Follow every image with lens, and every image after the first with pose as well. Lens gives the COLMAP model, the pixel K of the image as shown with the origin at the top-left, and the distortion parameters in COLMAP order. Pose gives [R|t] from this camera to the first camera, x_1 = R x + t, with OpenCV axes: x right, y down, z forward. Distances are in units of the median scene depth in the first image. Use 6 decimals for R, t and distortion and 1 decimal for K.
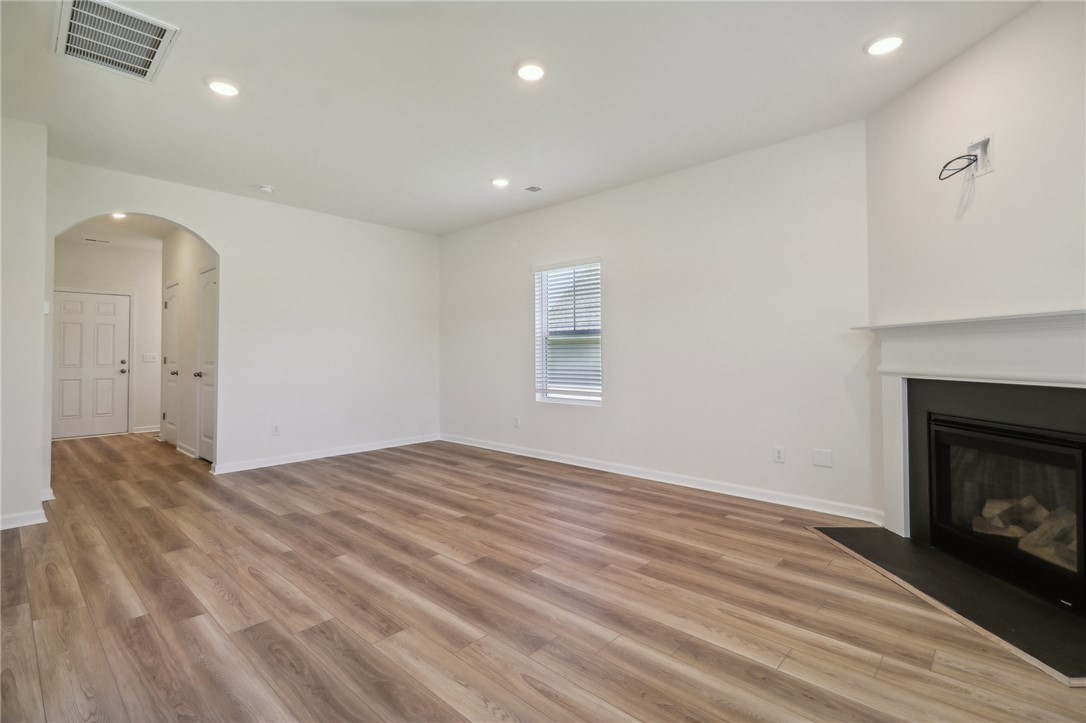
lens RADIAL K [[507.9, 0, 536.8], [0, 507.9, 354.5], [0, 0, 1]] dist [0.022224, -0.014490]
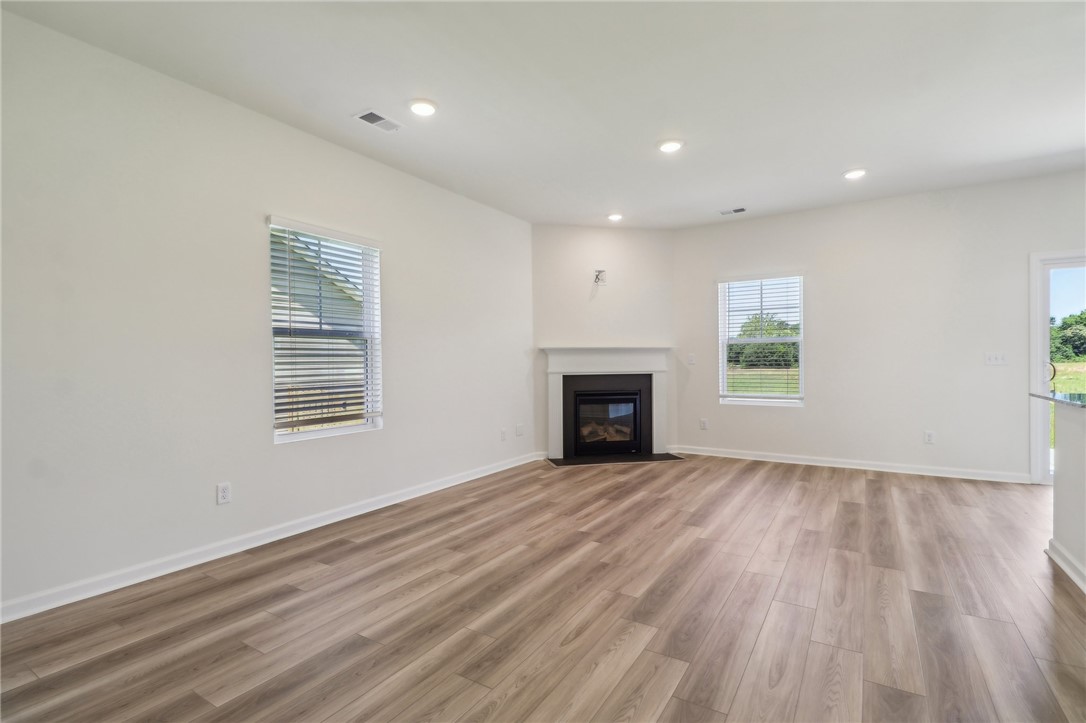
lens RADIAL K [[501.9, 0, 546.7], [0, 501.9, 362.2], [0, 0, 1]] dist [0.016749, -0.014390]
pose [[-0.185510, 0.007099, 0.982617, -1.147290], [0.011753, 0.999918, -0.005005, 0.007045], [-0.982572, 0.010620, -0.185578, 1.435975]]
